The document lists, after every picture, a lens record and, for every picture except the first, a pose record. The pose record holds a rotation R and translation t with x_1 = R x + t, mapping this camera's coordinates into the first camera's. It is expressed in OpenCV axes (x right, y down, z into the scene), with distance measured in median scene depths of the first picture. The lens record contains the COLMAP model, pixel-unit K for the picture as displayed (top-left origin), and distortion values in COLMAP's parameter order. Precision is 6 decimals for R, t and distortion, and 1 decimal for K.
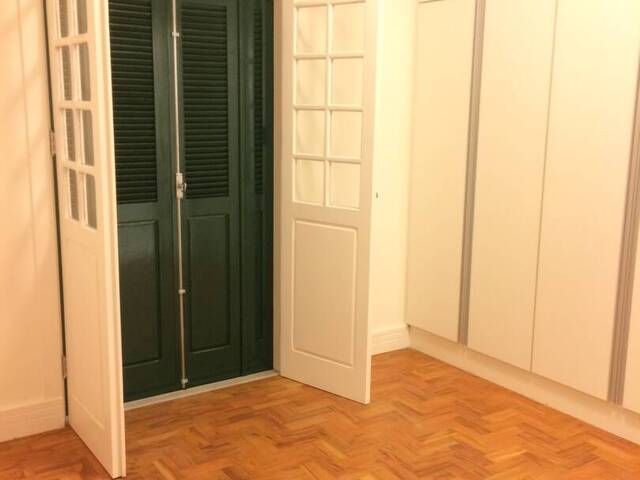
lens RADIAL K [[724.0, 0, 320.0], [0, 724.0, 240.0], [0, 0, 1]] dist [0.060694, -0.023418]
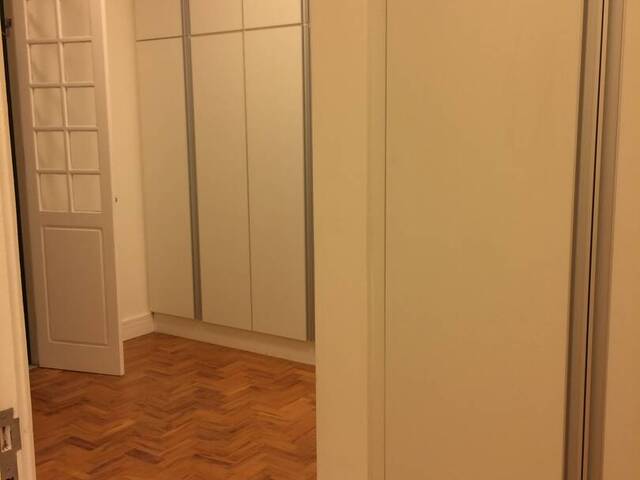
lens RADIAL K [[724.0, 0, 320.0], [0, 724.0, 240.0], [0, 0, 1]] dist [0.060694, -0.023418]
pose [[0.933176, -0.079775, 0.350455, -0.033827], [0.090951, 0.995734, -0.015517, 0.053512], [-0.347722, 0.046355, 0.936451, -0.245007]]
